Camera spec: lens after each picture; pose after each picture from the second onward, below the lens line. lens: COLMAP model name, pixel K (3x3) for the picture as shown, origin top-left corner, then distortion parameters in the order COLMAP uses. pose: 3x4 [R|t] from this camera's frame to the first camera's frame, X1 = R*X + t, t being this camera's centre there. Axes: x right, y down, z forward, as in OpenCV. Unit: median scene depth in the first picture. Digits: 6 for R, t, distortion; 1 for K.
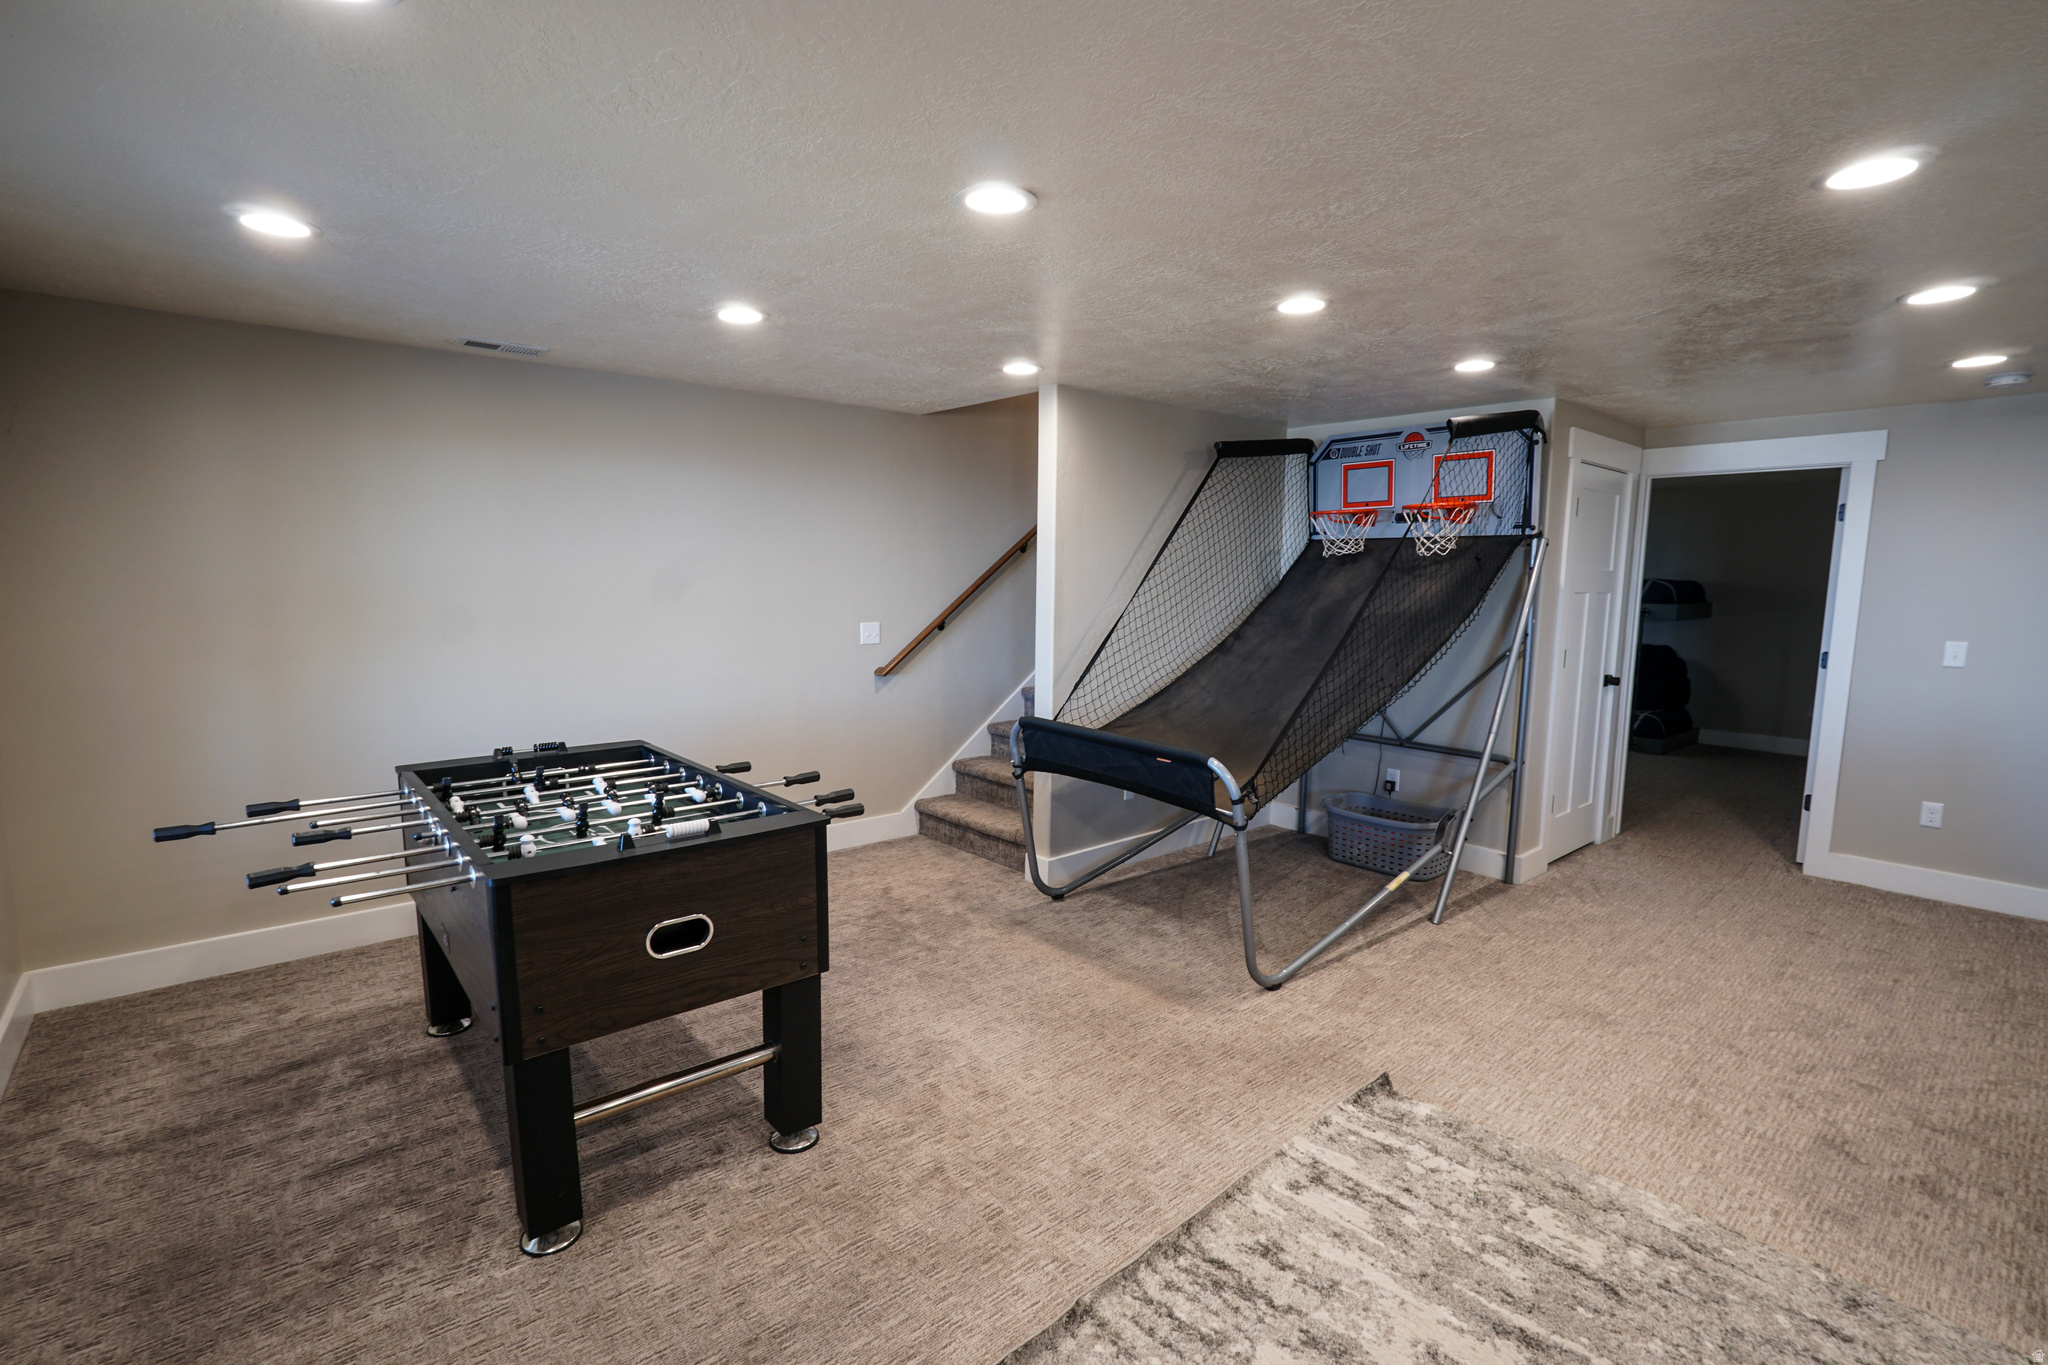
lens RADIAL K [[938.8, 0, 1019.5], [0, 938.8, 686.7], [0, 0, 1]] dist [-0.024122, 0.013211]
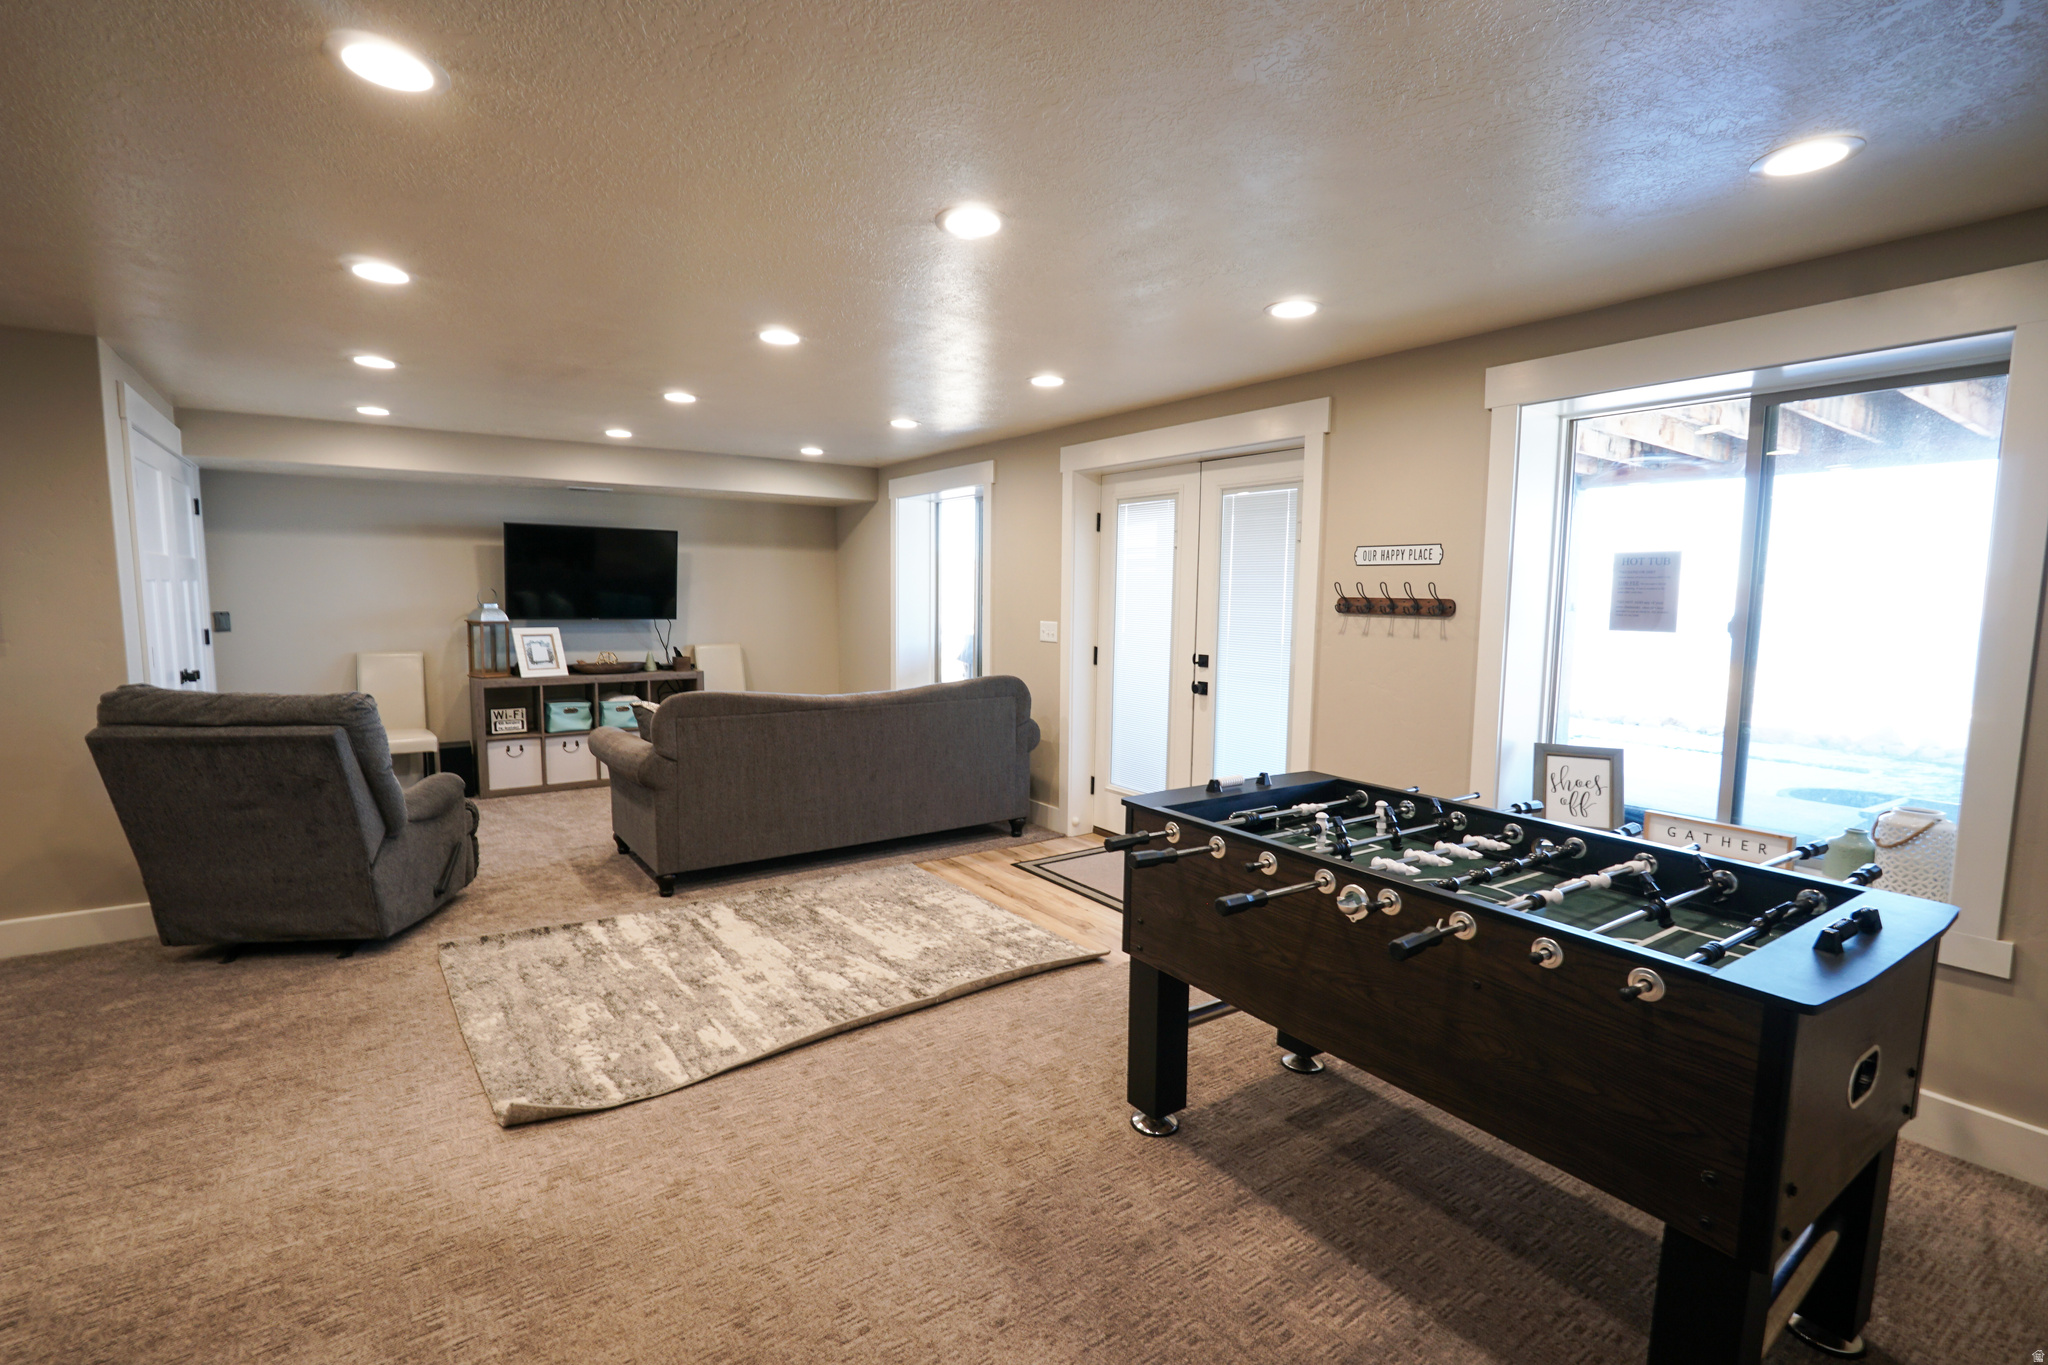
lens RADIAL K [[938.8, 0, 1019.5], [0, 938.8, 686.7], [0, 0, 1]] dist [-0.024122, 0.013211]
pose [[-0.995204, -0.034403, 0.091577, -0.207758], [-0.012951, 0.974215, 0.225251, -0.248145], [-0.096965, 0.222985, -0.969987, 2.290011]]
